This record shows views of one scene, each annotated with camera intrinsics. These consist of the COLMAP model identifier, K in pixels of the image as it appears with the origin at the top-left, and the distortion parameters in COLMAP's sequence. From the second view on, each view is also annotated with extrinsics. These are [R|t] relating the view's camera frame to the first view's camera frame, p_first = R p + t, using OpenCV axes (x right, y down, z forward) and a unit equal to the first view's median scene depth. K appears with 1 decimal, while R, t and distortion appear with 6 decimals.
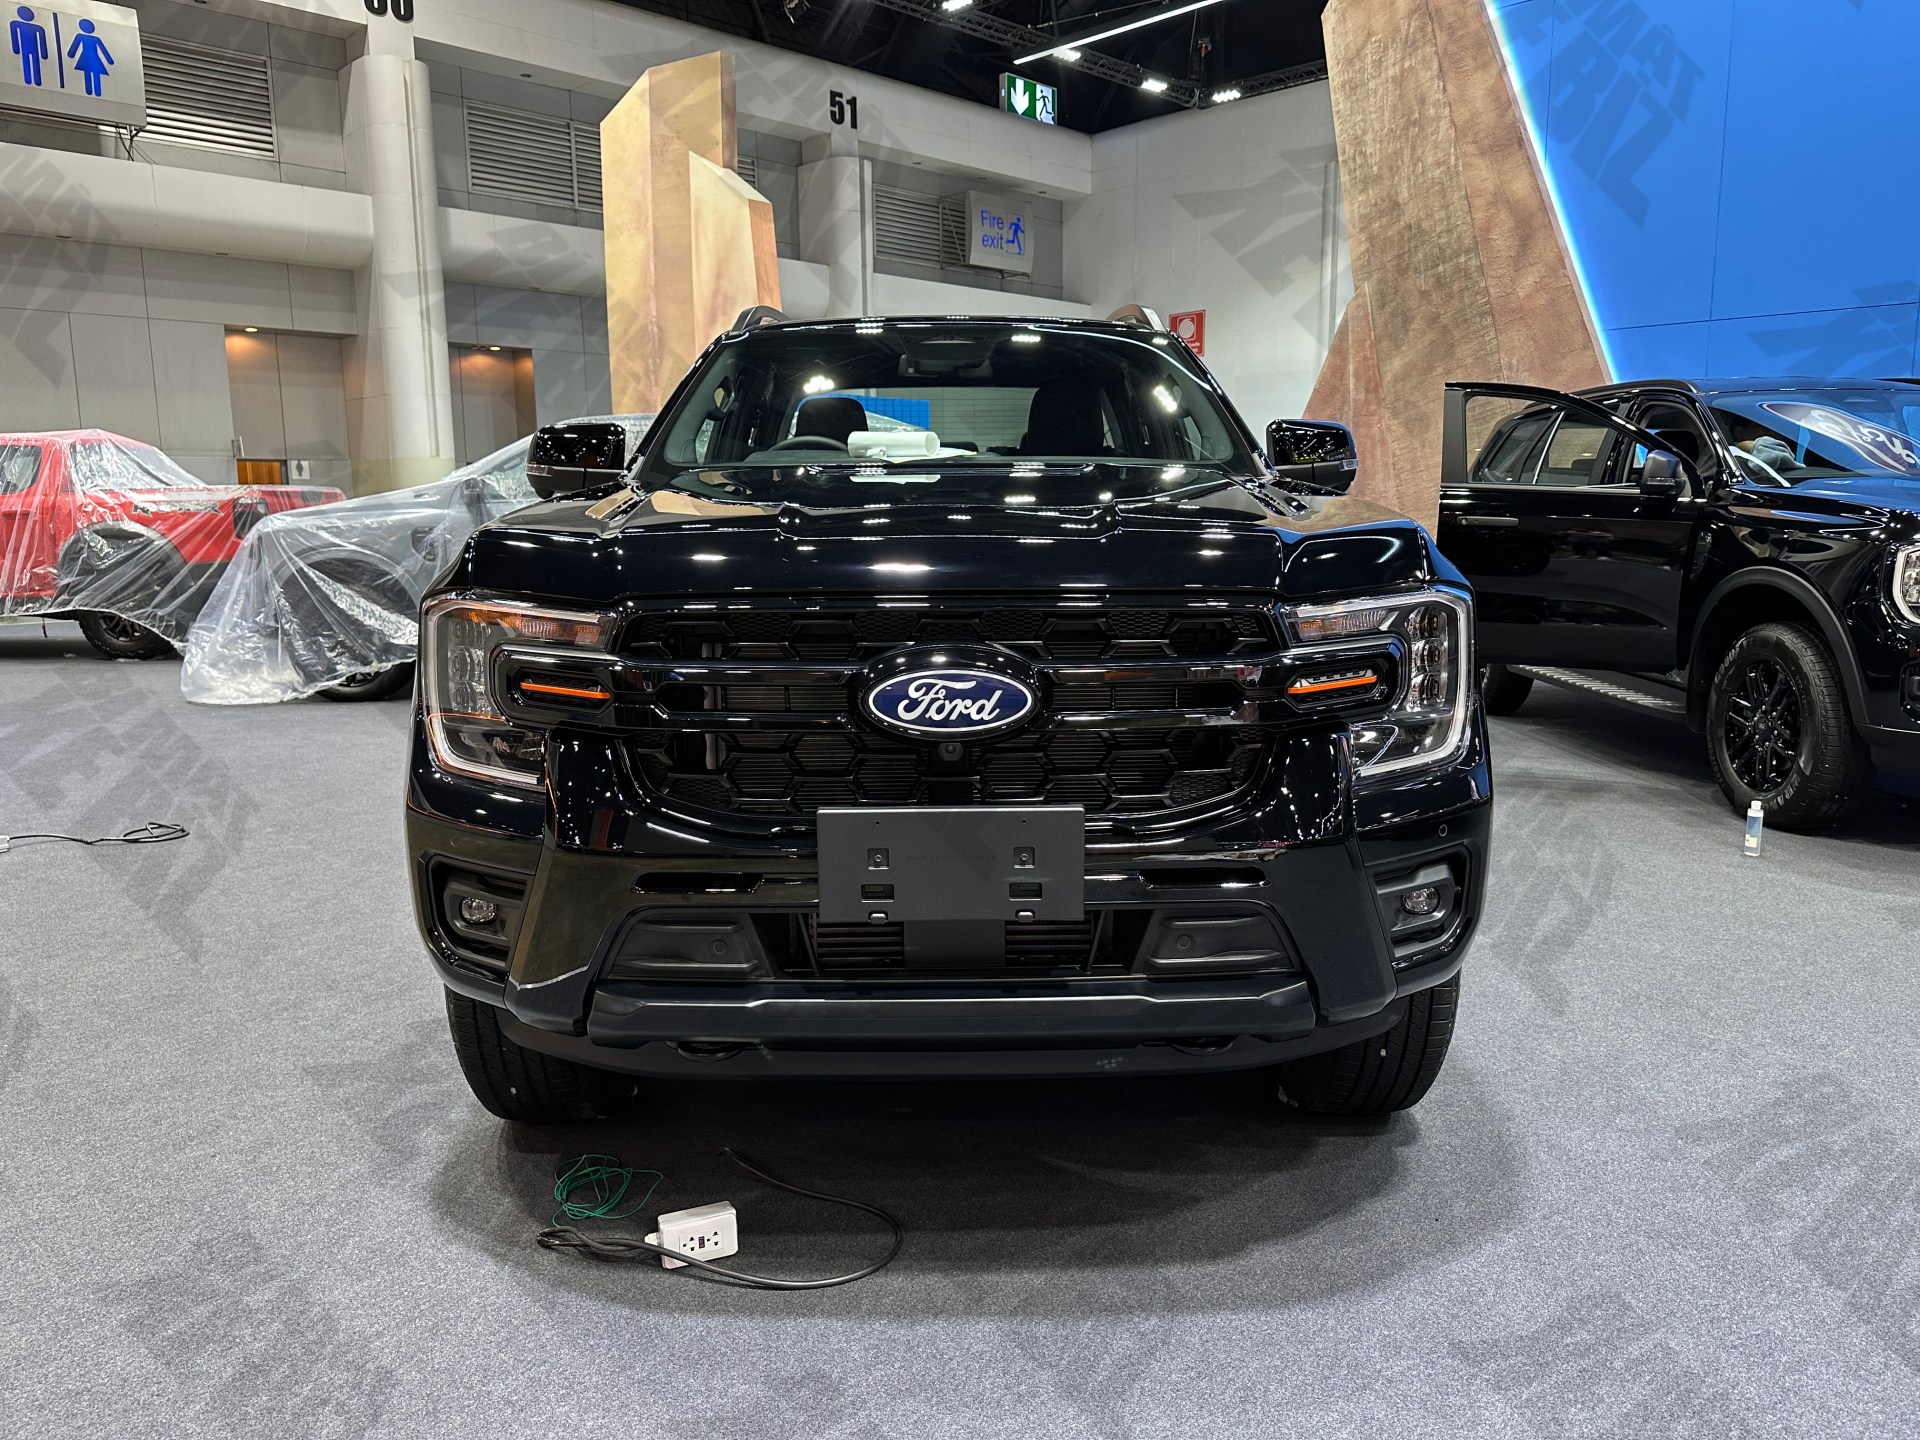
lens RADIAL K [[1361.2, 0, 962.1], [0, 1361.2, 723.4], [0, 0, 1]] dist [-0.006637, -0.046920]
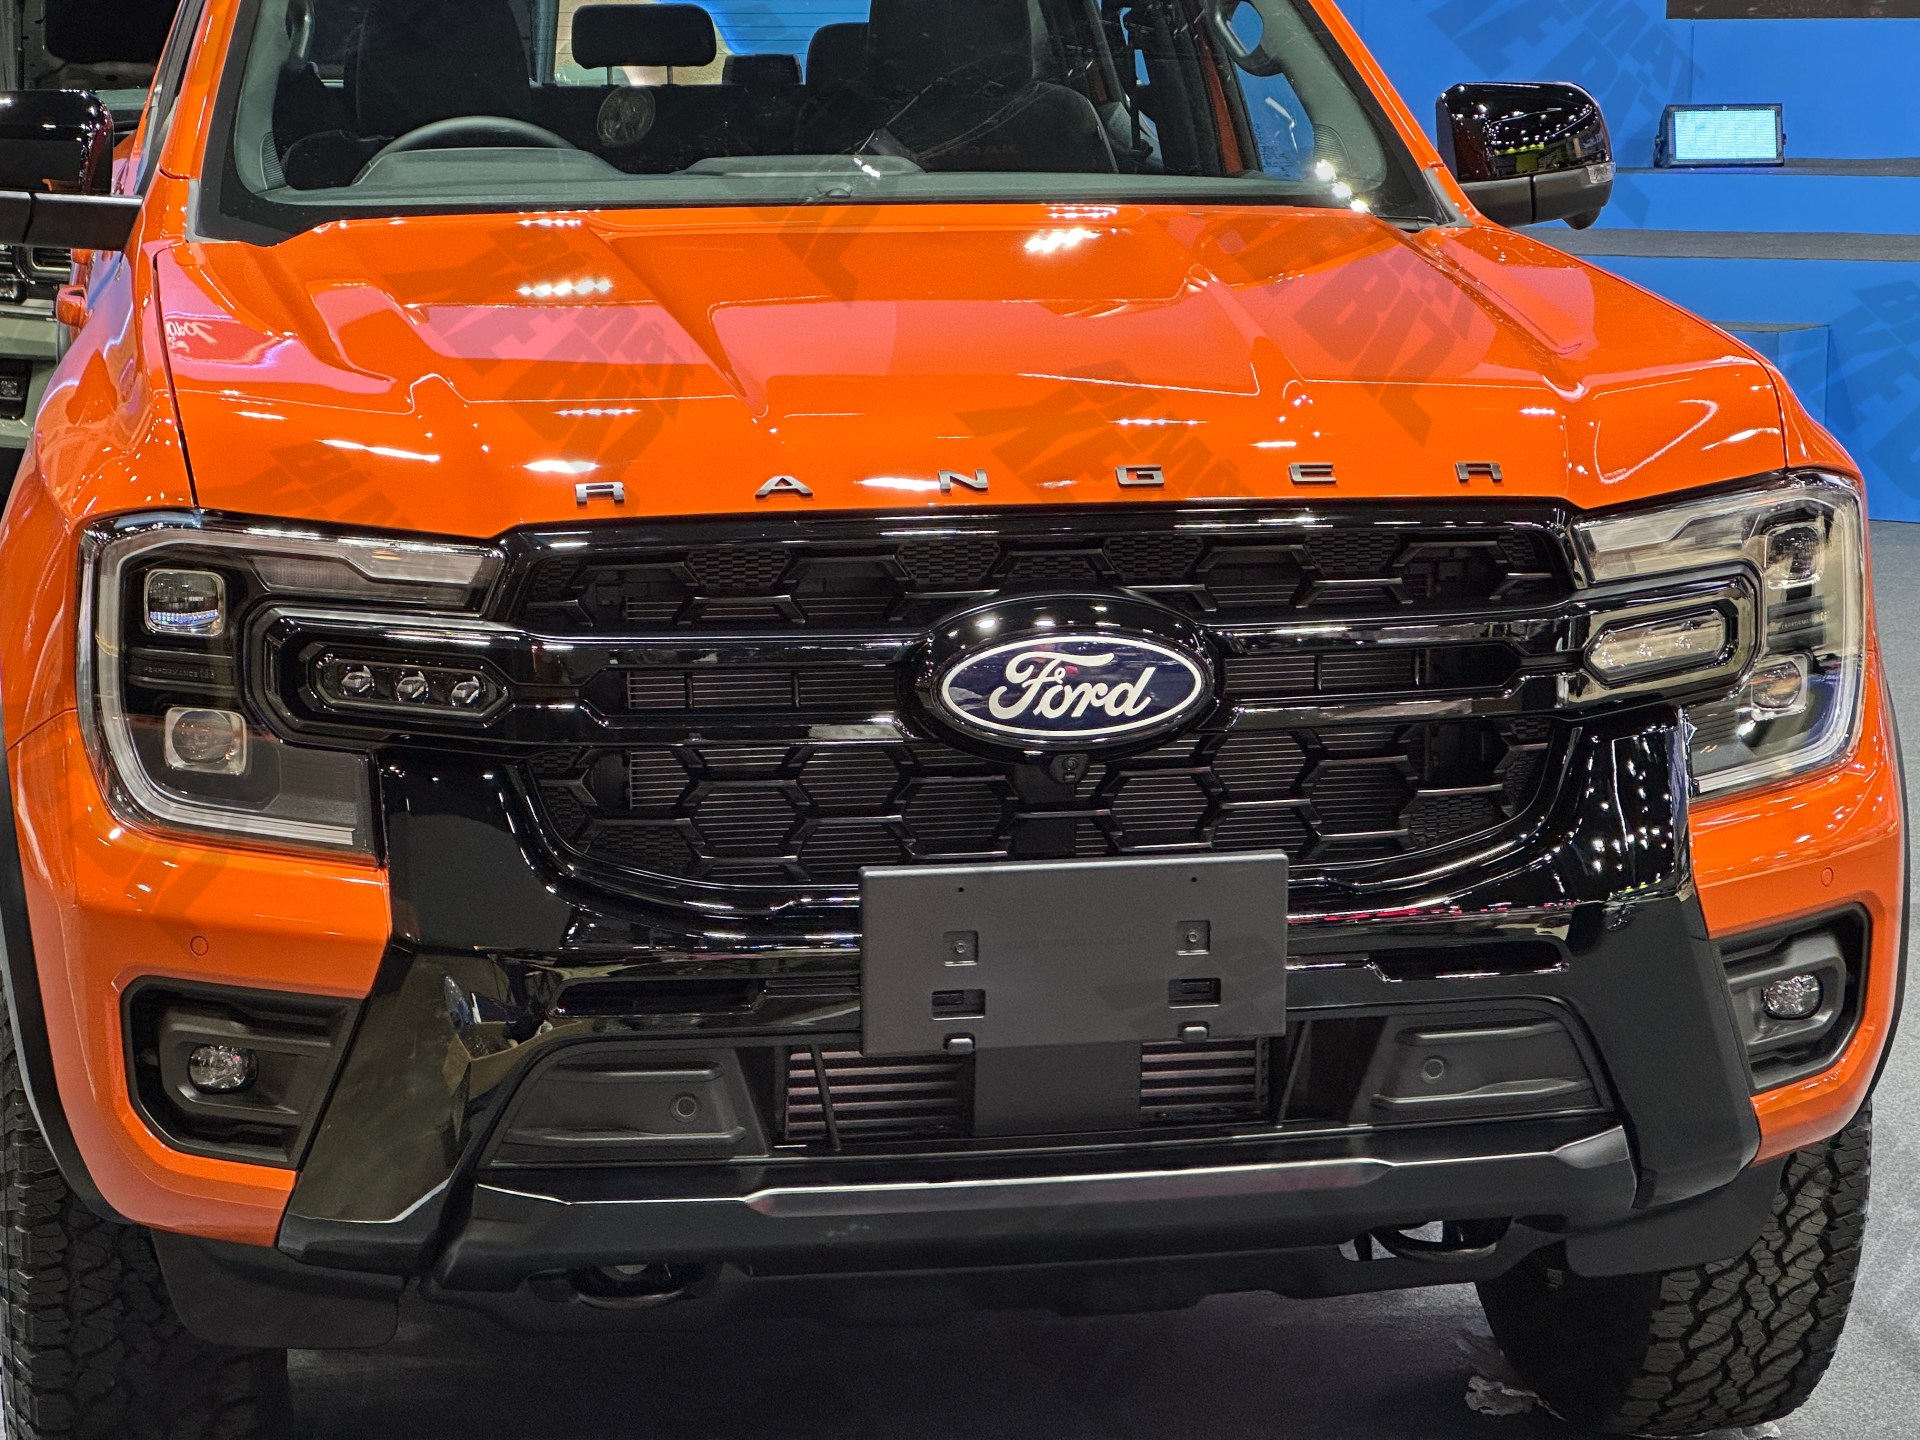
lens RADIAL K [[4248.5, 0, 965.0], [0, 4248.5, 724.4], [0, 0, 1]] dist [0.127277, 0.000000]
pose [[0.983215, -0.022619, 0.181045, -0.403857], [0.019683, 0.999644, 0.017999, -0.034855], [-0.181388, -0.014133, 0.983310, -0.880363]]
